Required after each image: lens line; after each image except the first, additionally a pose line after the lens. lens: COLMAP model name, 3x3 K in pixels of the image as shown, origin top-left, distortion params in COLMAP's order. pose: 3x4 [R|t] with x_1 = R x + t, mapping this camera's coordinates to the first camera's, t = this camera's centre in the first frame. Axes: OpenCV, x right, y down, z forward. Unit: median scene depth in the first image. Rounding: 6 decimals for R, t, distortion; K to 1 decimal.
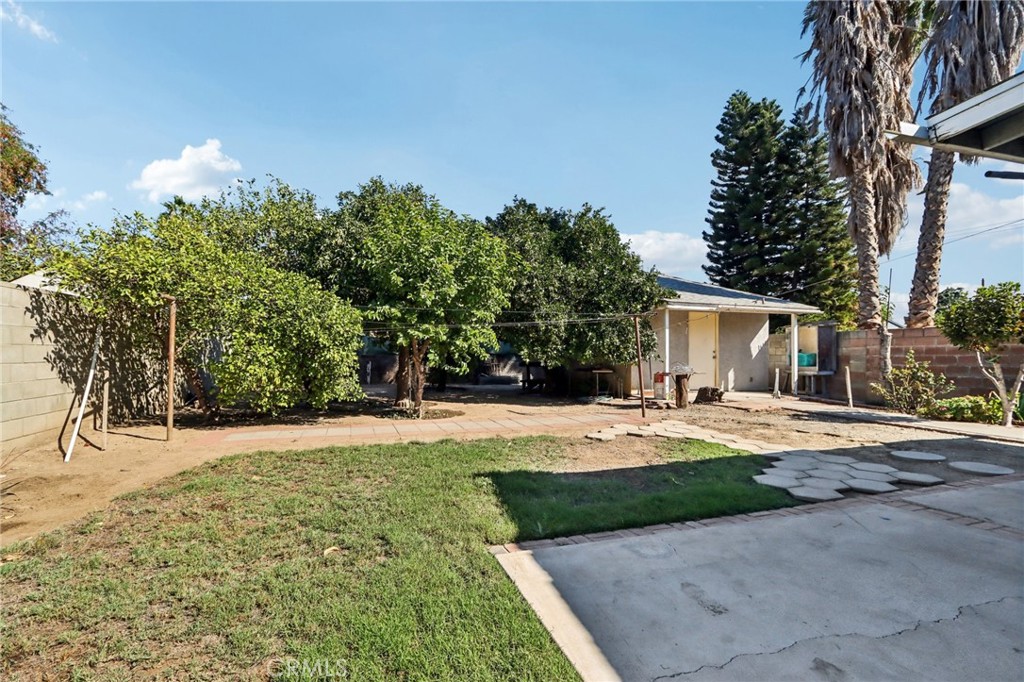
lens RADIAL K [[489.6, 0, 512.0], [0, 489.6, 341.0], [0, 0, 1]] dist [0.001347, -0.000241]
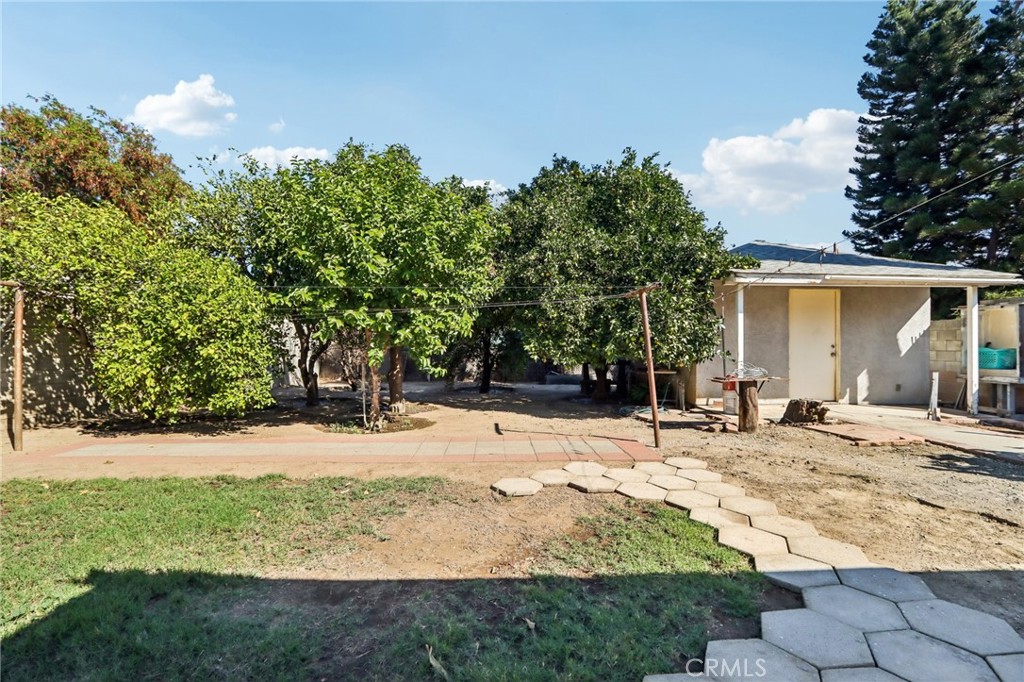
lens RADIAL K [[482.7, 0, 512.0], [0, 482.7, 341.0], [0, 0, 1]] dist [-0.003038, 0.001548]
pose [[0.957335, -0.004005, -0.288953, 0.180371], [0.007093, 0.999928, 0.009638, 0.004961], [0.288894, -0.011276, 0.957295, 0.223187]]
